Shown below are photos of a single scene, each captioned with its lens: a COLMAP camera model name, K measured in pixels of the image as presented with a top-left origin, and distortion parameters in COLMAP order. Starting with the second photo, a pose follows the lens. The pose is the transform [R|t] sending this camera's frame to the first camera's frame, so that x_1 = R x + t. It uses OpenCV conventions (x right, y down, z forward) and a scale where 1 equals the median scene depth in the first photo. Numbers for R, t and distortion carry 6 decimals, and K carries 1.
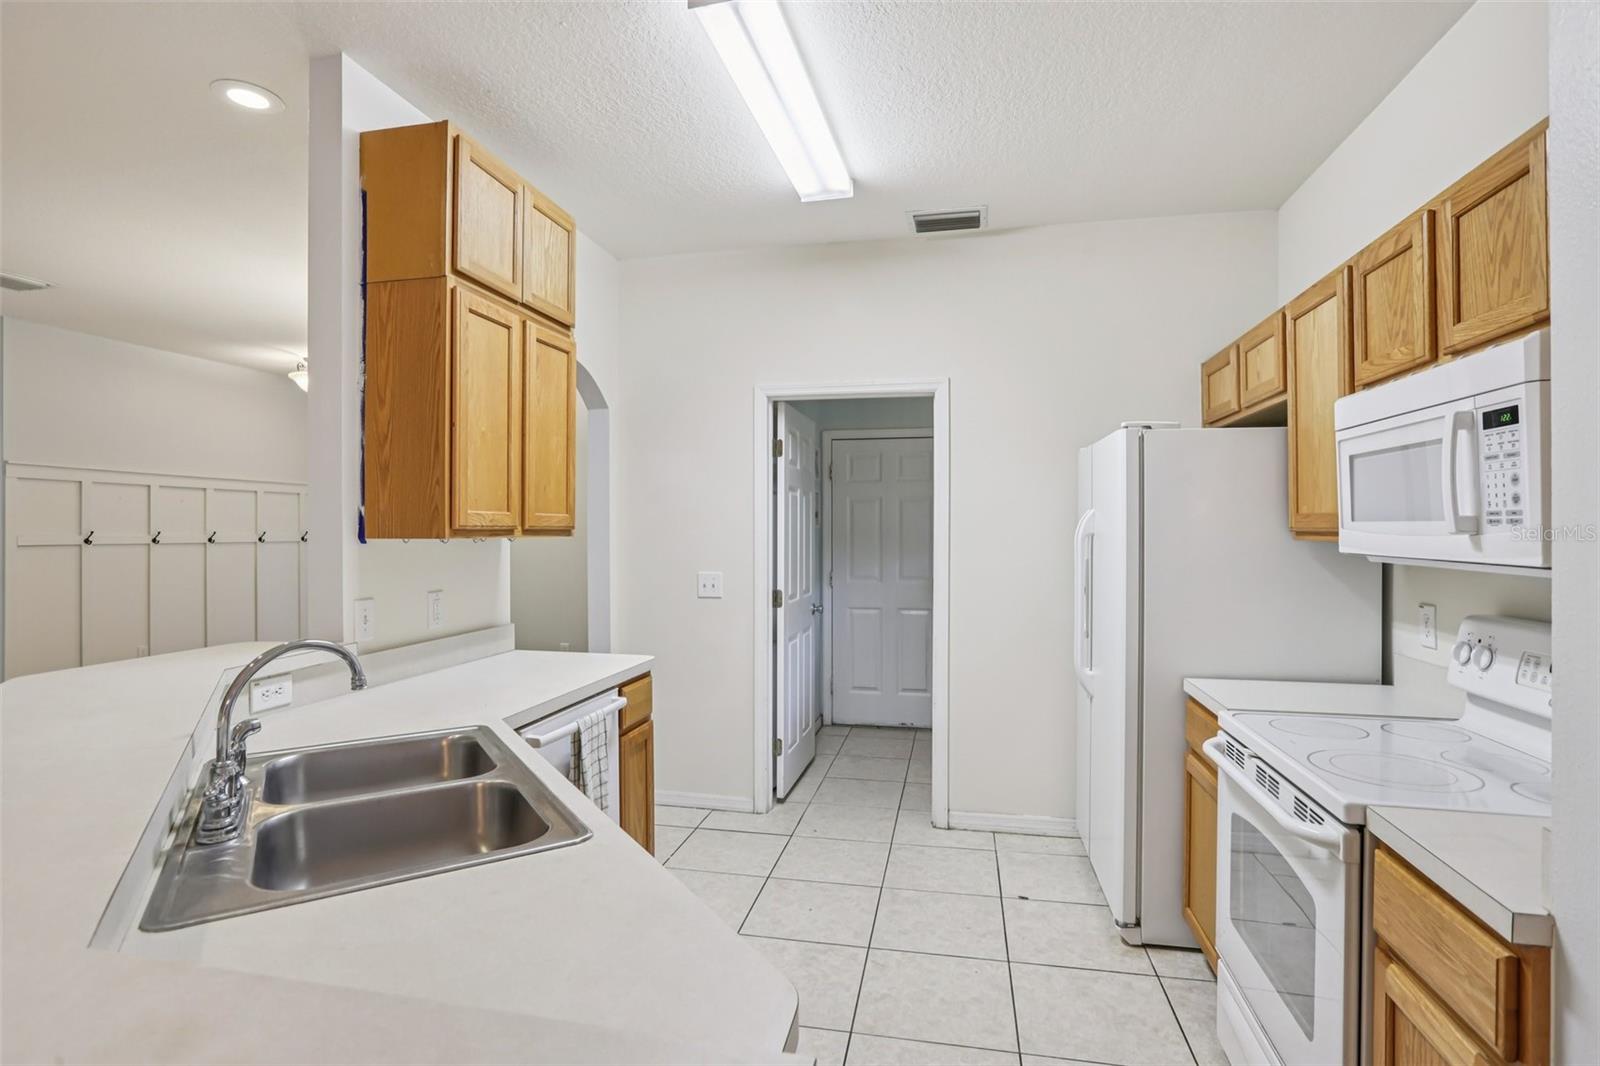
lens RADIAL K [[780.4, 0, 798.9], [0, 780.4, 519.8], [0, 0, 1]] dist [-0.016299, 0.000377]
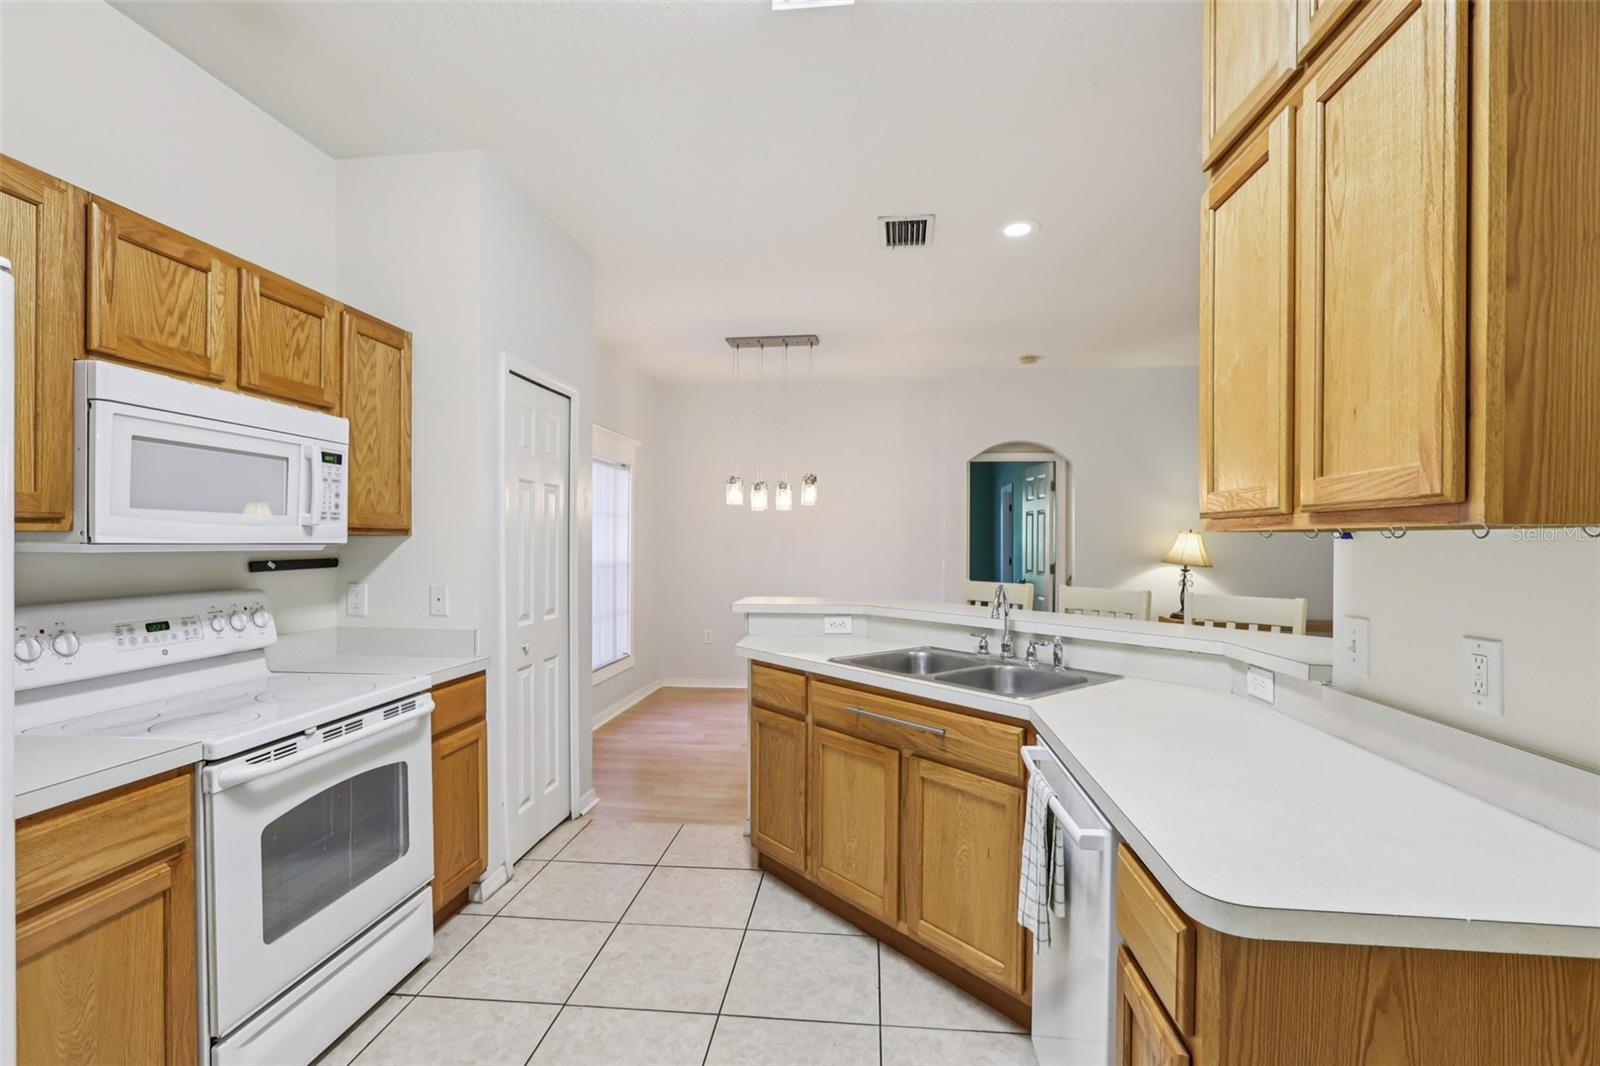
lens RADIAL K [[726.6, 0, 797.9], [0, 726.6, 544.7], [0, 0, 1]] dist [-0.035019, 0.014190]
pose [[-0.995669, -0.003474, -0.092903, 0.012524], [-0.003082, 0.999986, -0.004363, 0.039988], [0.092917, -0.004057, -0.995666, 1.647321]]
